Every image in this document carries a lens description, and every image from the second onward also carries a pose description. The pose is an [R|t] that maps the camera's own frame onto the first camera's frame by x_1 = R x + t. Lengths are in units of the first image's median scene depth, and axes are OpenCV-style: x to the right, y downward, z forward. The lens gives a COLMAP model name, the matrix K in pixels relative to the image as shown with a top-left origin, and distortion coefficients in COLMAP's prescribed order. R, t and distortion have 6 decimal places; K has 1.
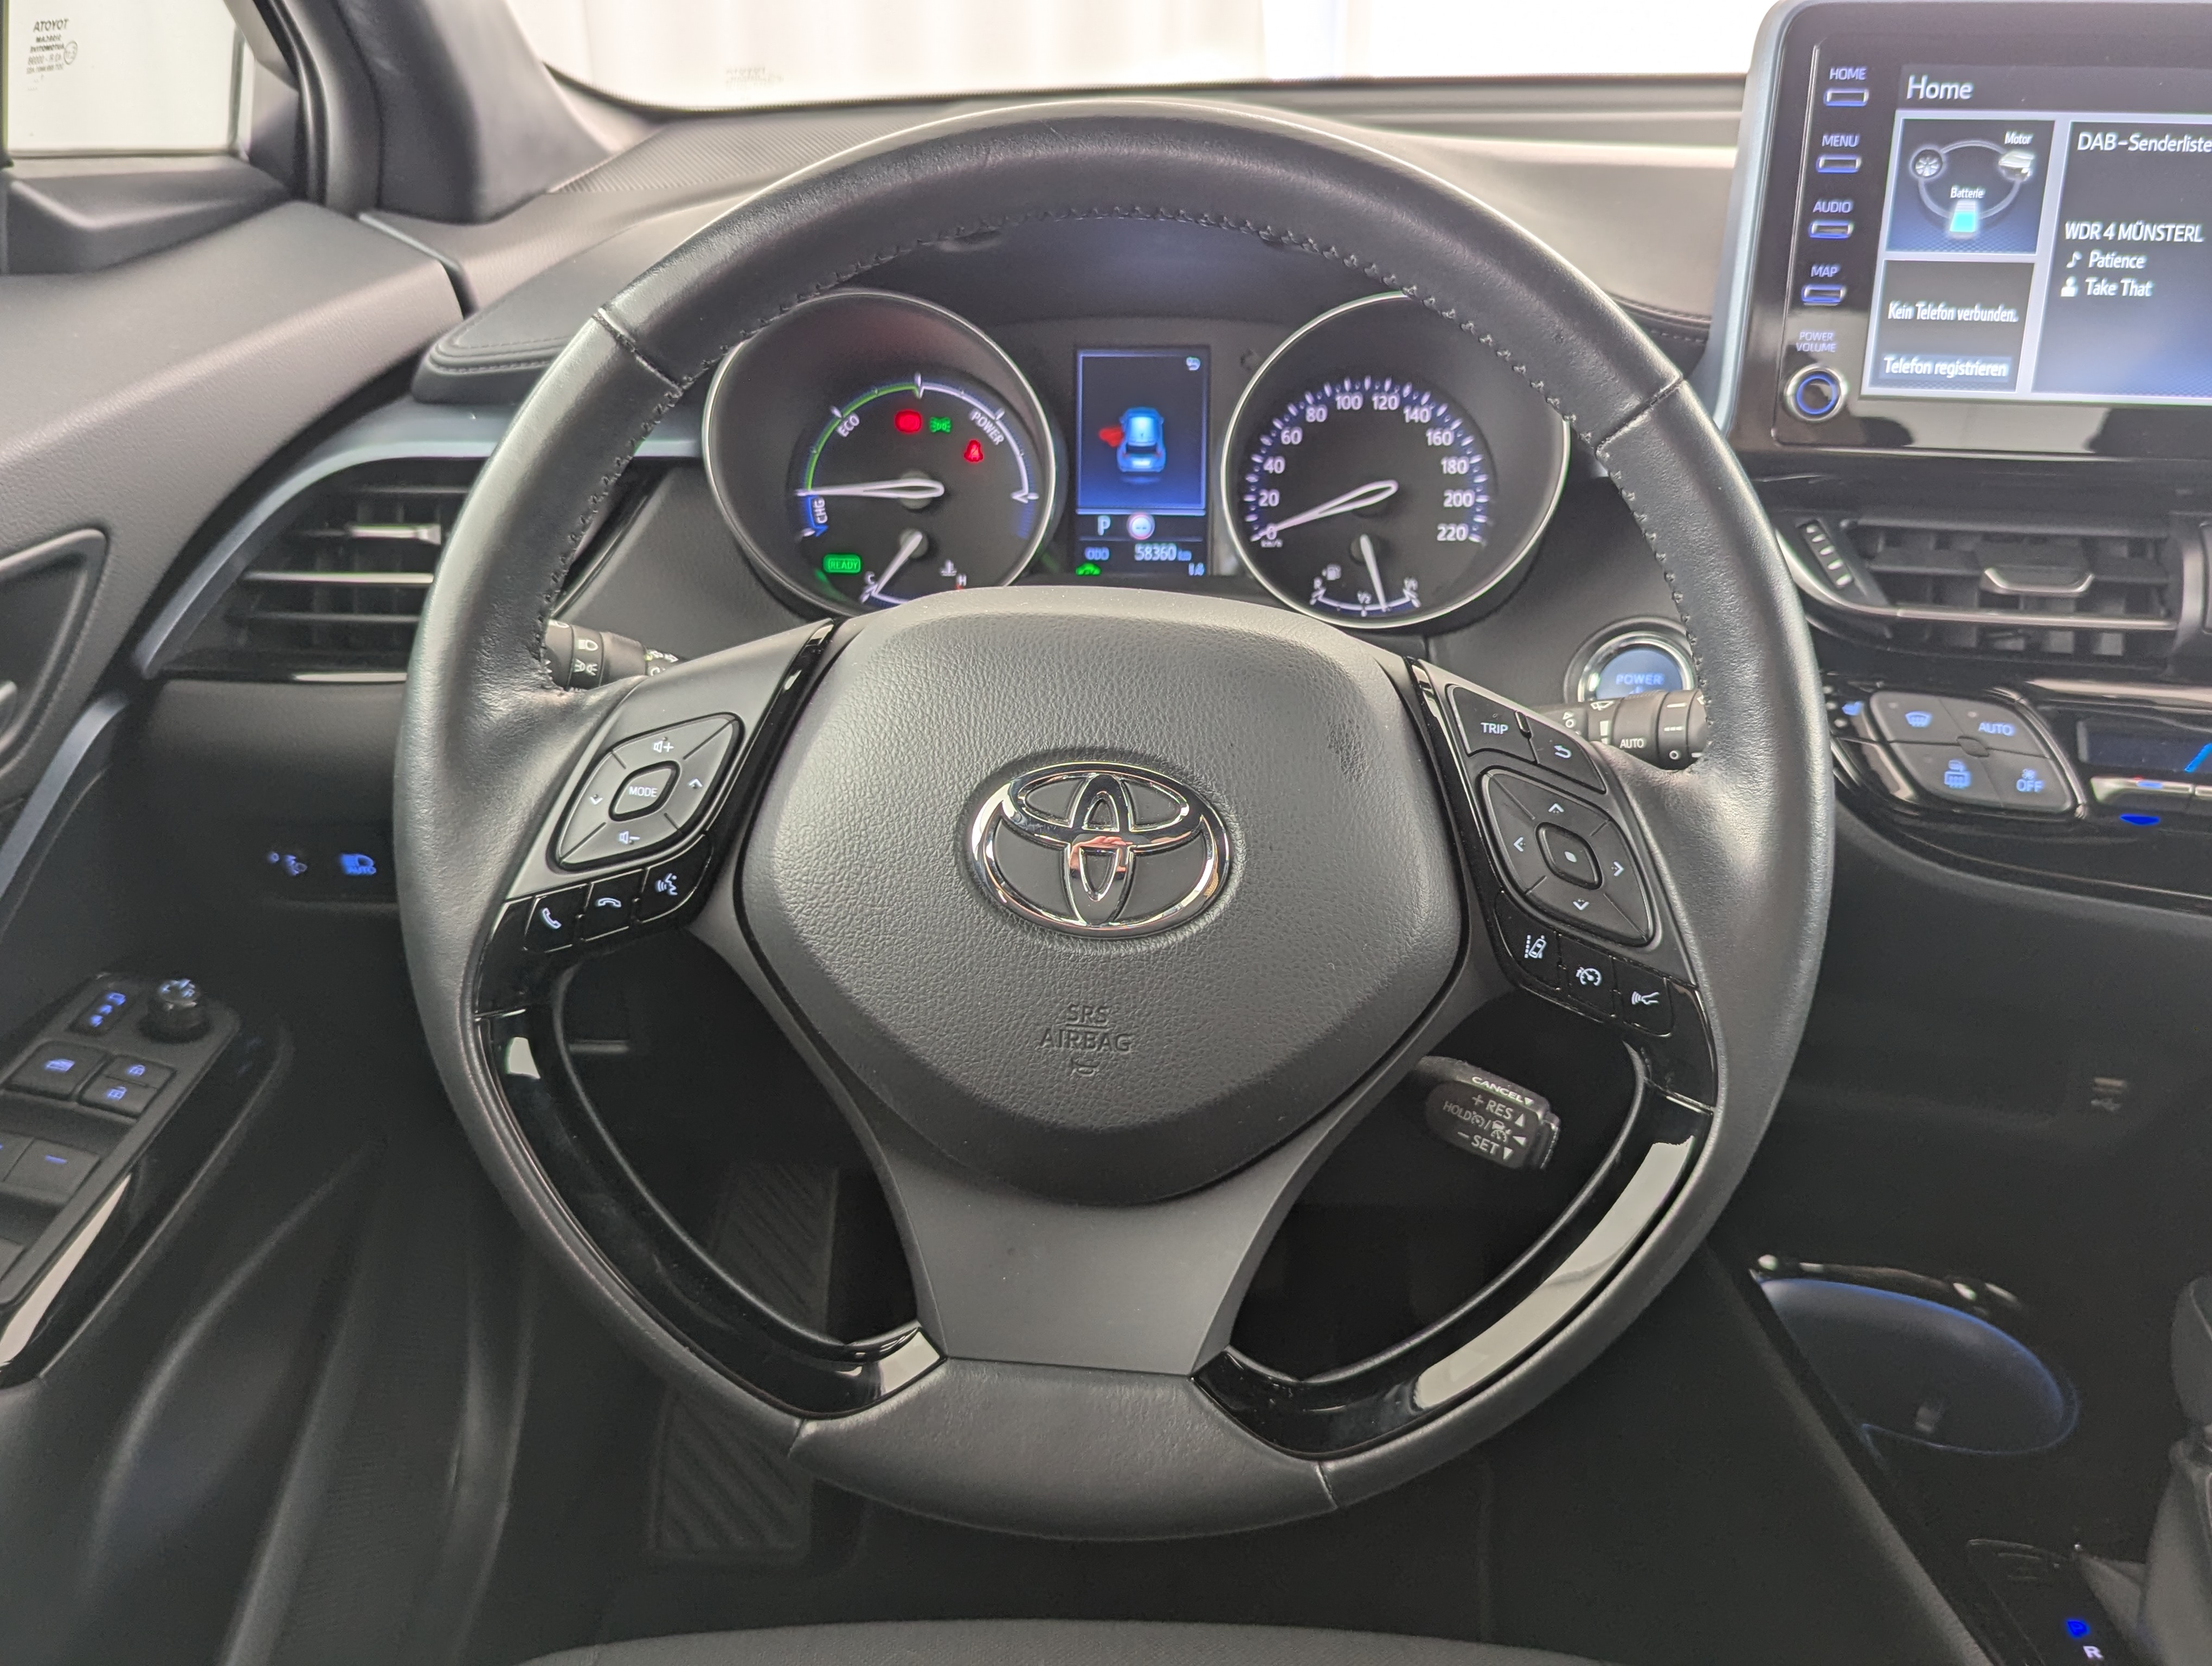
lens RADIAL K [[2020.7, 0, 1145.5], [0, 2020.7, 837.2], [0, 0, 1]] dist [0.026224, -0.012417]
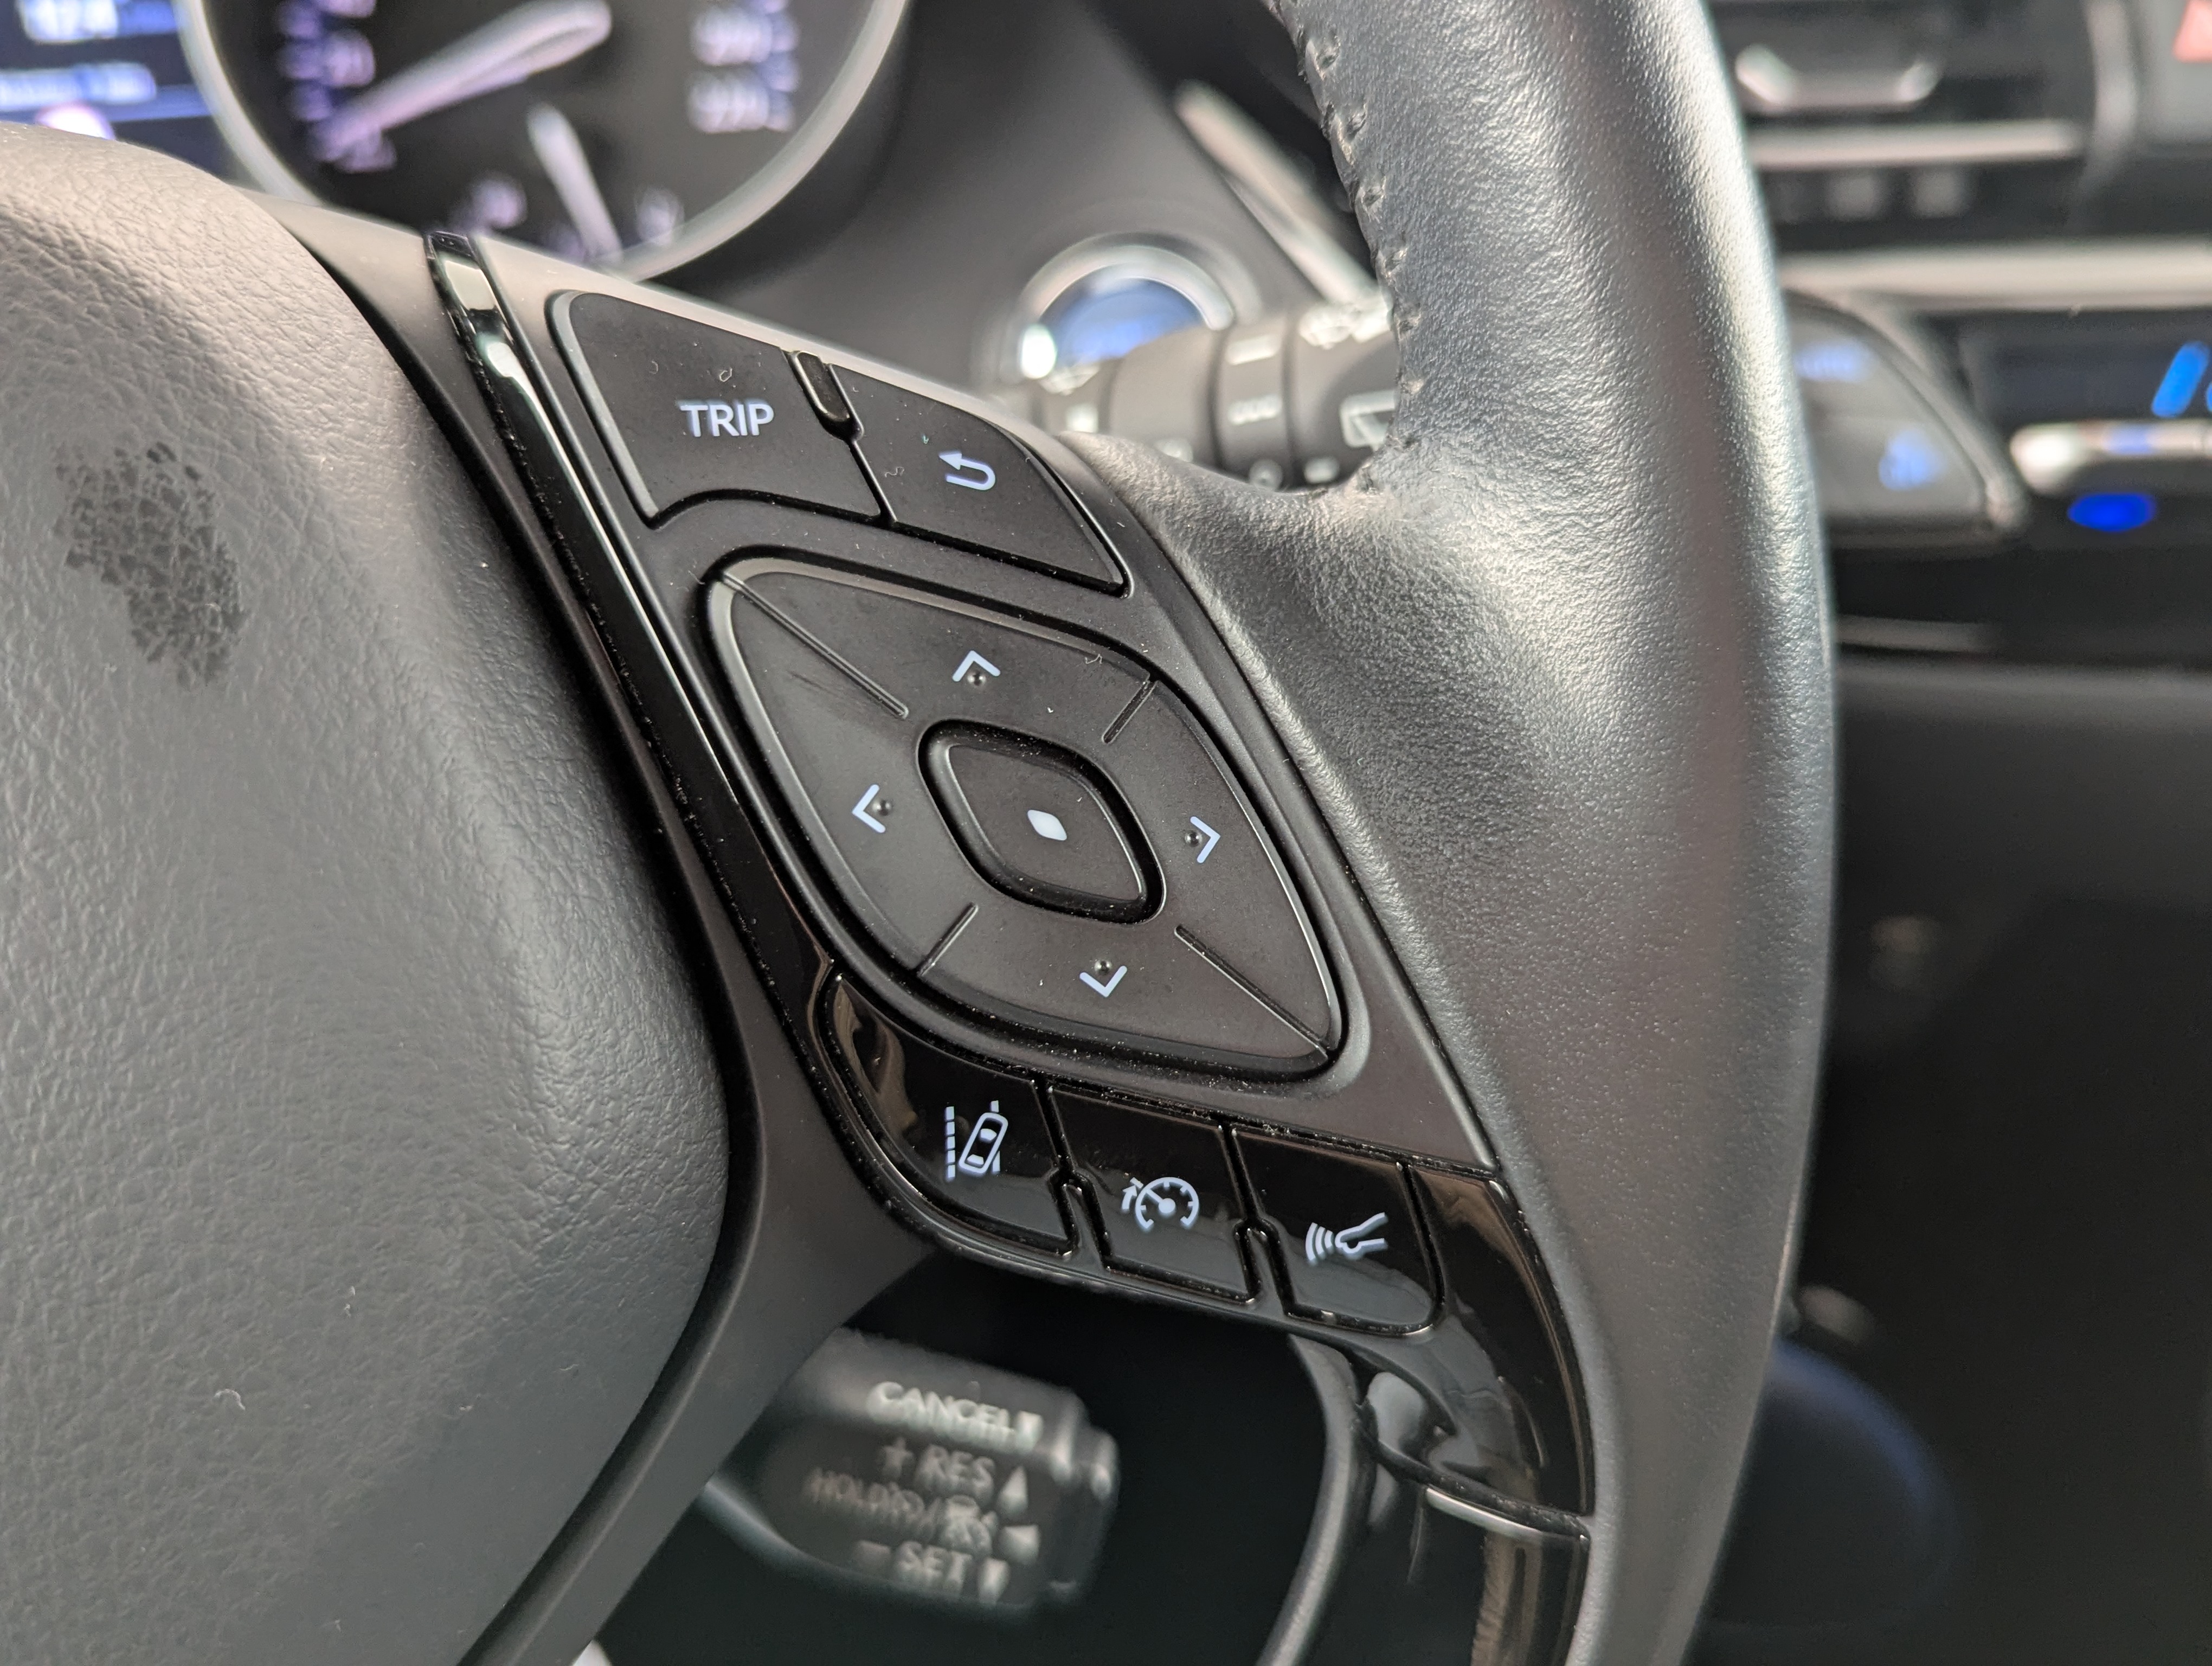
lens RADIAL K [[2038.9, 0, 1081.1], [0, 2038.9, 830.5], [0, 0, 1]] dist [0.006599, 0.012778]
pose [[0.964249, -0.158830, 0.212124, 0.114822], [0.140147, 0.985019, 0.100475, -0.013932], [-0.224904, -0.067155, 0.972064, 0.537098]]
